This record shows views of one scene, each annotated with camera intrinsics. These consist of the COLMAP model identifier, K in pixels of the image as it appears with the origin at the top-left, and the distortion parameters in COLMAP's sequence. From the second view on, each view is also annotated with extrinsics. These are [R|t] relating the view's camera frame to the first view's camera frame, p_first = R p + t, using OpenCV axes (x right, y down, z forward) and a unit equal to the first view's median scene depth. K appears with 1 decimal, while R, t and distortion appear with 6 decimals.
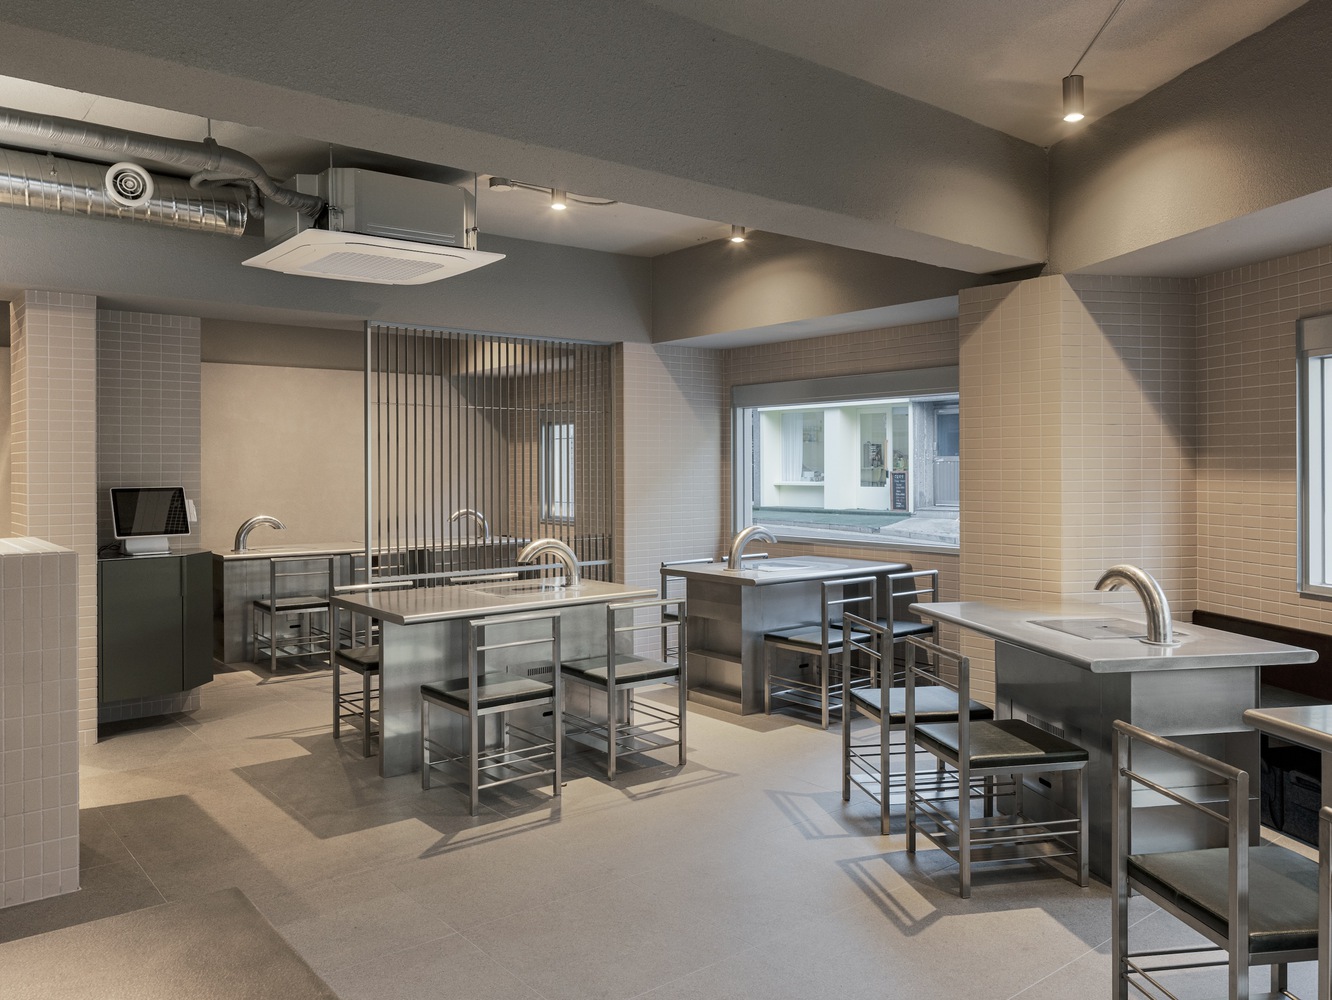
lens RADIAL K [[1019.1, 0, 664.0], [0, 1019.1, 473.7], [0, 0, 1]] dist [-0.007983, 0.005109]
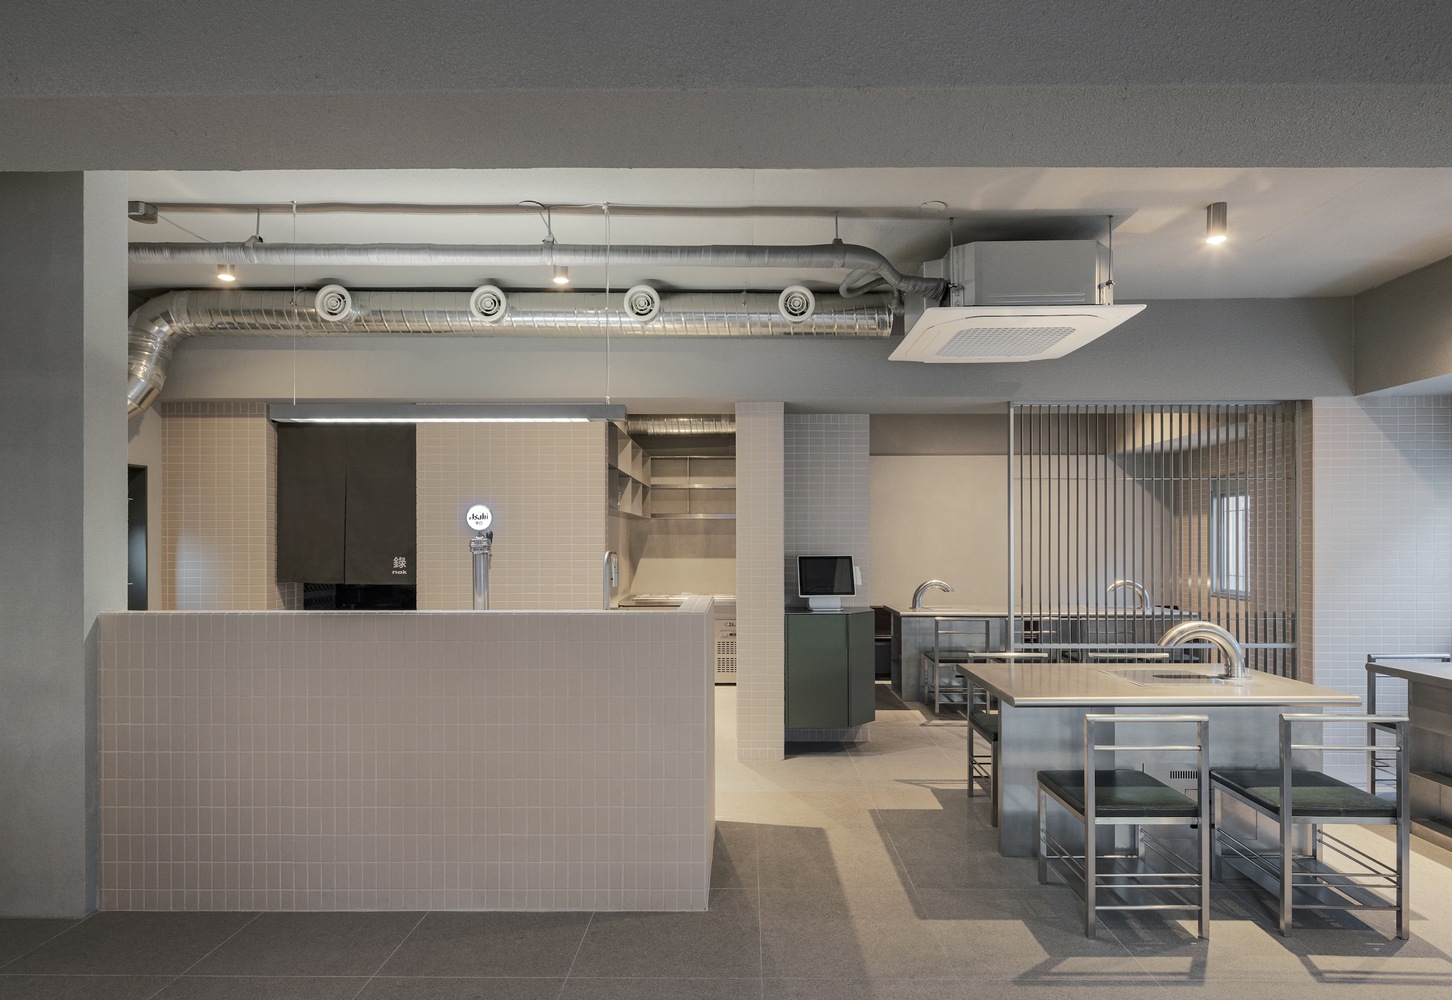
lens RADIAL K [[774.6, 0, 731.5], [0, 774.6, 541.3], [0, 0, 1]] dist [0.000445, -0.002777]
pose [[0.771421, 0.003188, -0.636317, -0.001725], [-0.005595, 0.999983, -0.001773, -0.001804], [0.636300, 0.004928, 0.771426, 0.229063]]
